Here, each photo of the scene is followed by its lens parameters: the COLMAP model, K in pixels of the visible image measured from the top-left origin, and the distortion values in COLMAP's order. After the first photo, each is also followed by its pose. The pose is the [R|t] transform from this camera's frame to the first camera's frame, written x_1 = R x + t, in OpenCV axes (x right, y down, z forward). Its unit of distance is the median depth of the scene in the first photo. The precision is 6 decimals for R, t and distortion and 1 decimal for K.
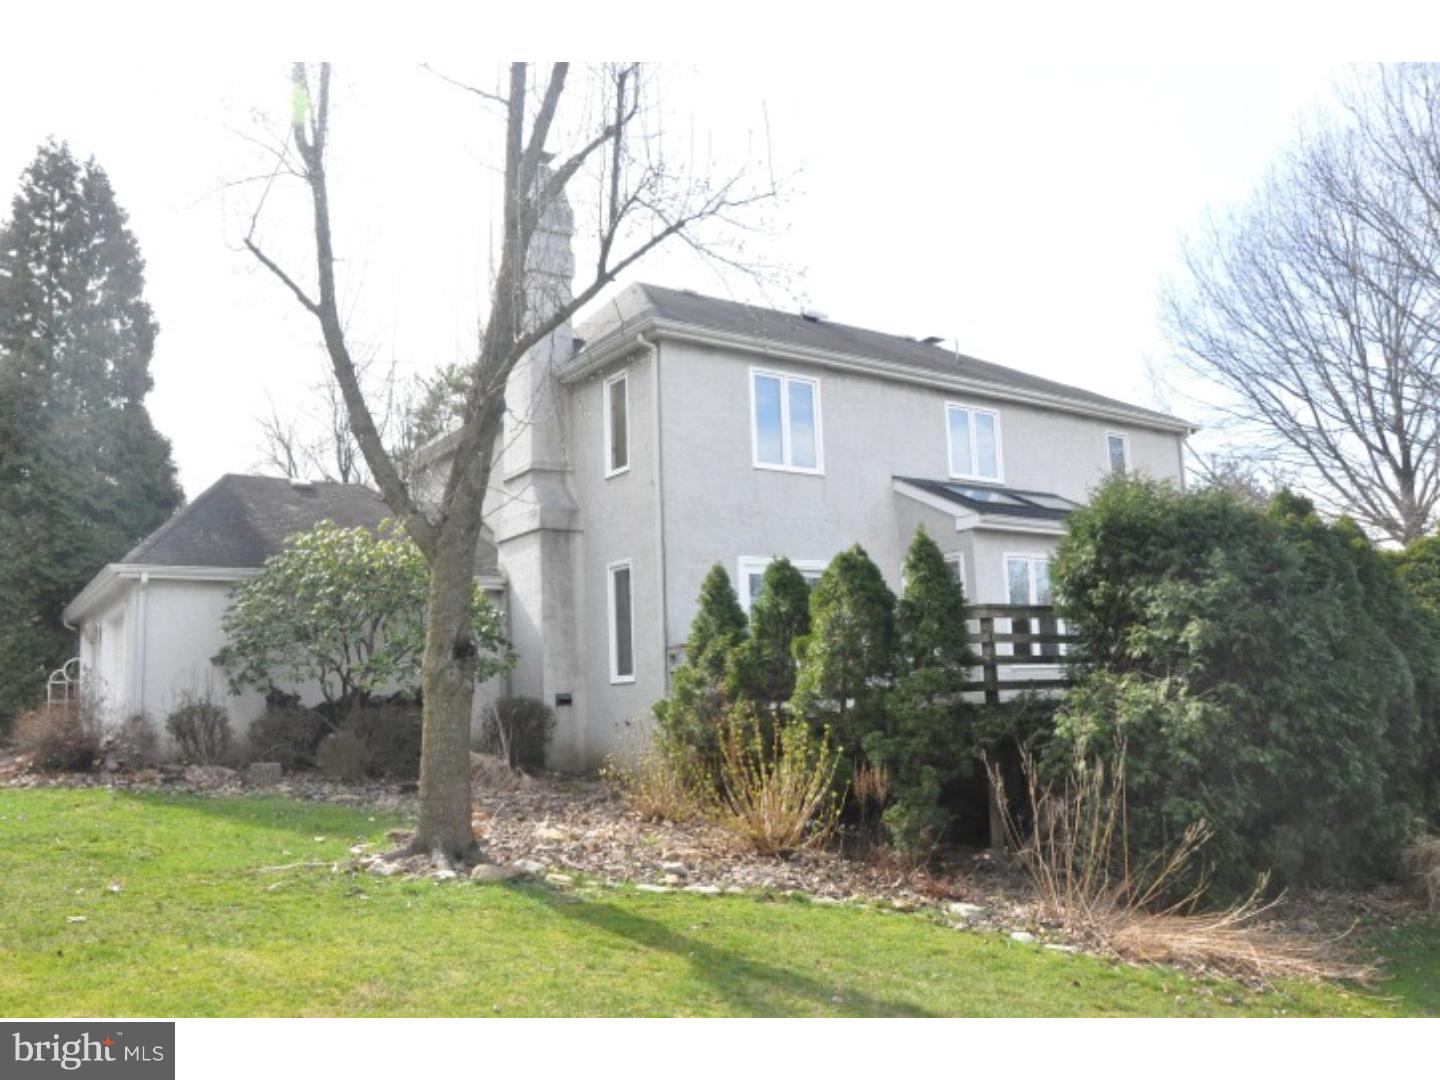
lens RADIAL K [[1133.2, 0, 720.0], [0, 1133.2, 540.0], [0, 0, 1]] dist [-0.167123, 0.141931]
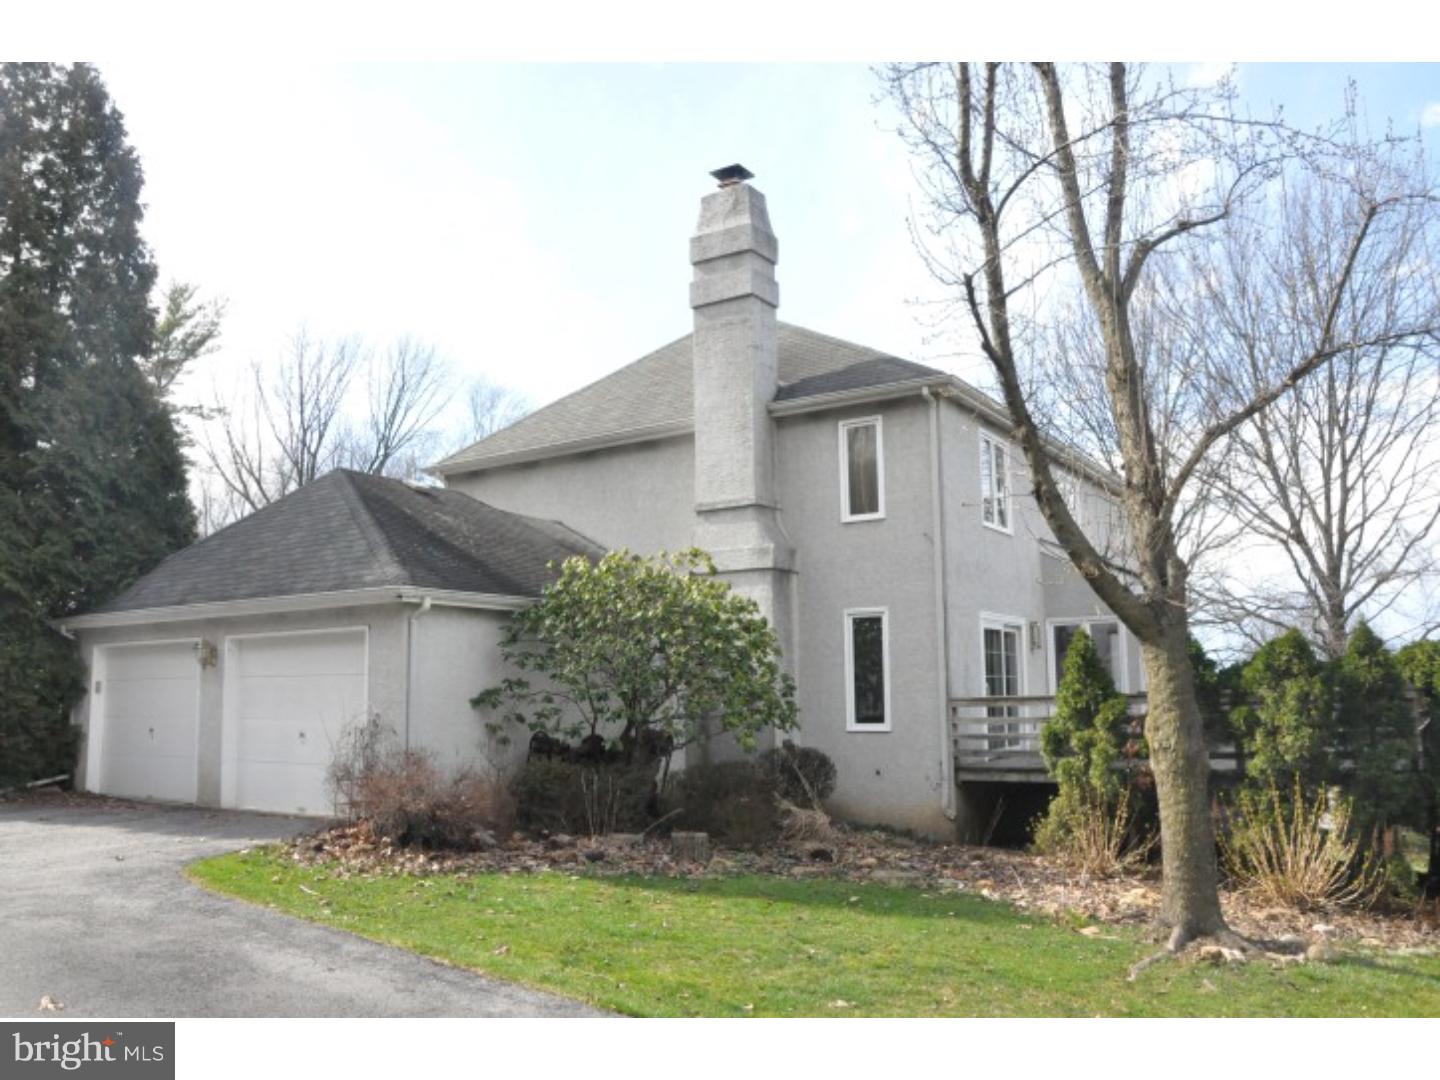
lens RADIAL K [[1133.2, 0, 720.0], [0, 1133.2, 540.0], [0, 0, 1]] dist [-0.167123, 0.141931]
pose [[0.934378, 0.077556, 0.347739, -0.542319], [-0.075169, 0.996963, -0.020372, -0.011035], [-0.348263, -0.007104, 0.937370, 0.113960]]
